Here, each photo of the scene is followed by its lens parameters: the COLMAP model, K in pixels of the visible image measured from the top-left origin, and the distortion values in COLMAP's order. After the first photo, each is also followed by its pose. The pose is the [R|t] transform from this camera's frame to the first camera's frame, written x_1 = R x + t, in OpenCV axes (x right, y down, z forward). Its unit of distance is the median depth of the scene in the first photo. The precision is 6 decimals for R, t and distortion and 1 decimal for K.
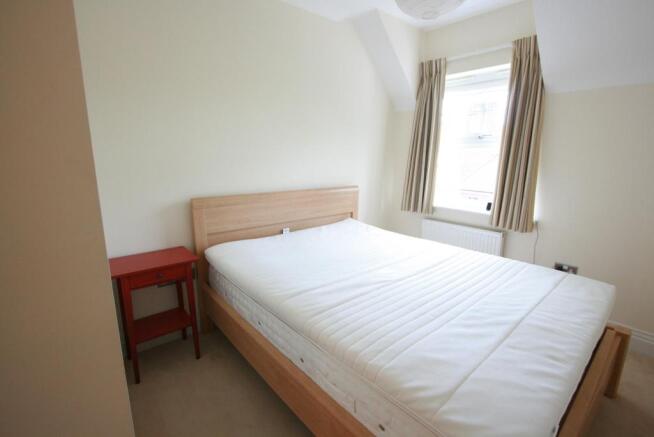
lens RADIAL K [[304.1, 0, 327.0], [0, 304.1, 218.5], [0, 0, 1]] dist [-0.013848, -0.000308]
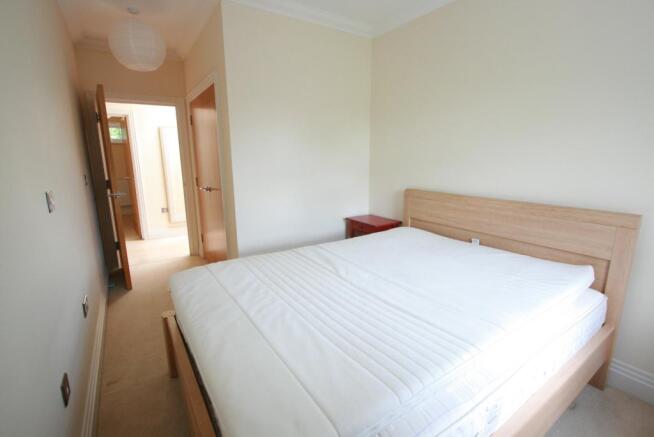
lens RADIAL K [[304.1, 0, 327.0], [0, 304.1, 218.5], [0, 0, 1]] dist [-0.013848, -0.000308]
pose [[-0.115187, 0.190561, -0.974894, 1.105355], [-0.200789, 0.956701, 0.210729, -0.177837], [0.972839, 0.220022, -0.071937, 0.902898]]
